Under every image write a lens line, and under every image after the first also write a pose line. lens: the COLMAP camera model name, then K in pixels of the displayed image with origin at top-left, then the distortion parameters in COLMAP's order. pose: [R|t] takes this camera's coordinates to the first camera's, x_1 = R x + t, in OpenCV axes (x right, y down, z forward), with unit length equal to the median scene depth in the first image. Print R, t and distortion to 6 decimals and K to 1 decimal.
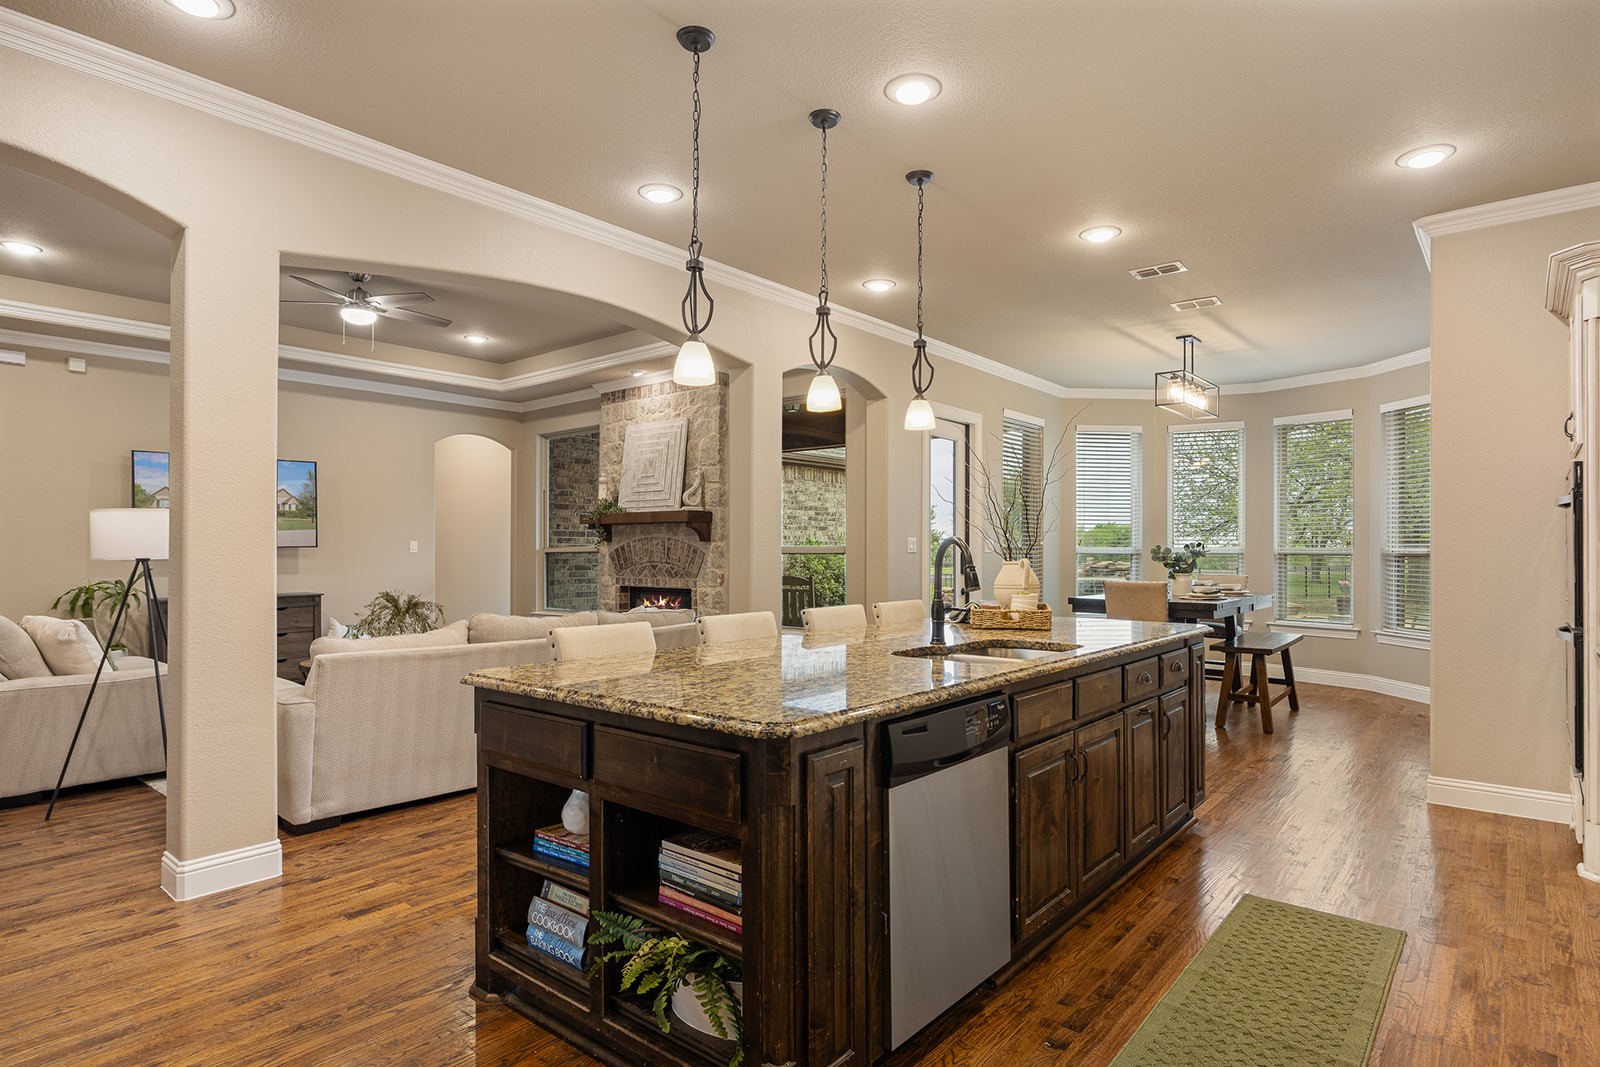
lens RADIAL K [[865.6, 0, 800.0], [0, 865.6, 533.5], [0, 0, 1]] dist [0.004925, 0.000540]
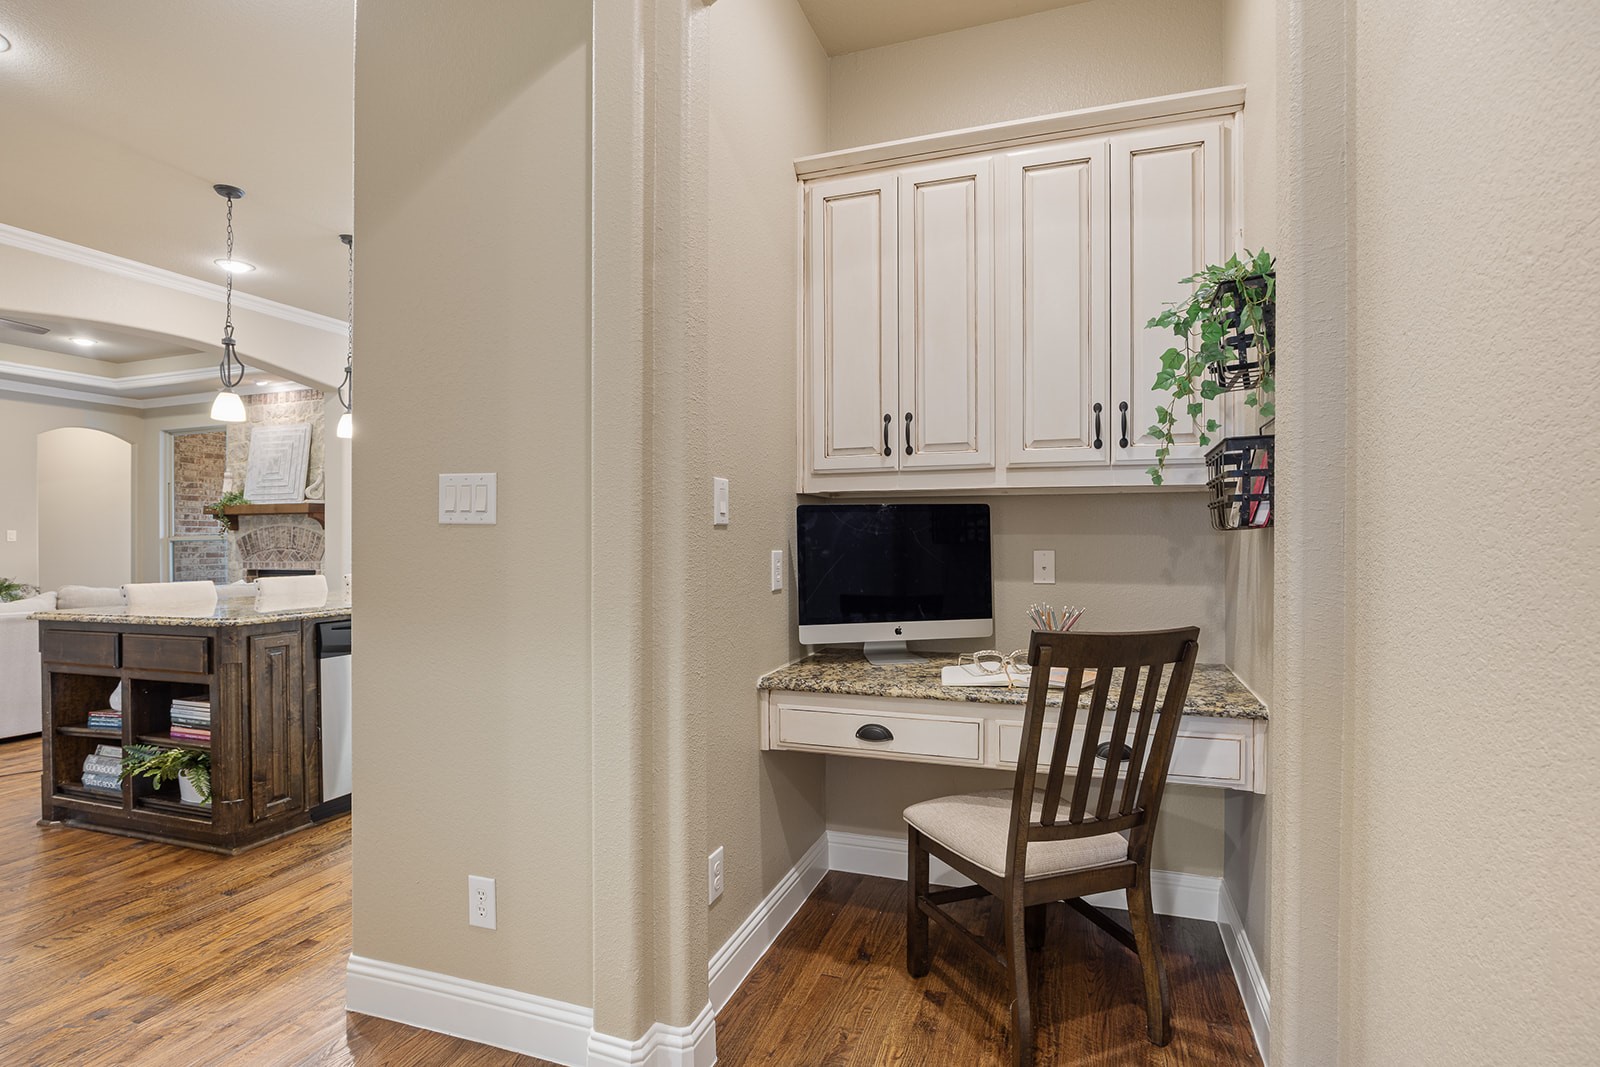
lens RADIAL K [[780.2, 0, 800.0], [0, 780.2, 533.5], [0, 0, 1]] dist [-0.001803, -0.001521]
pose [[0.935133, -0.003183, 0.354283, 0.325862], [-0.000429, 0.999949, 0.010117, 0.009607], [-0.354297, -0.009613, 0.935084, -0.619843]]
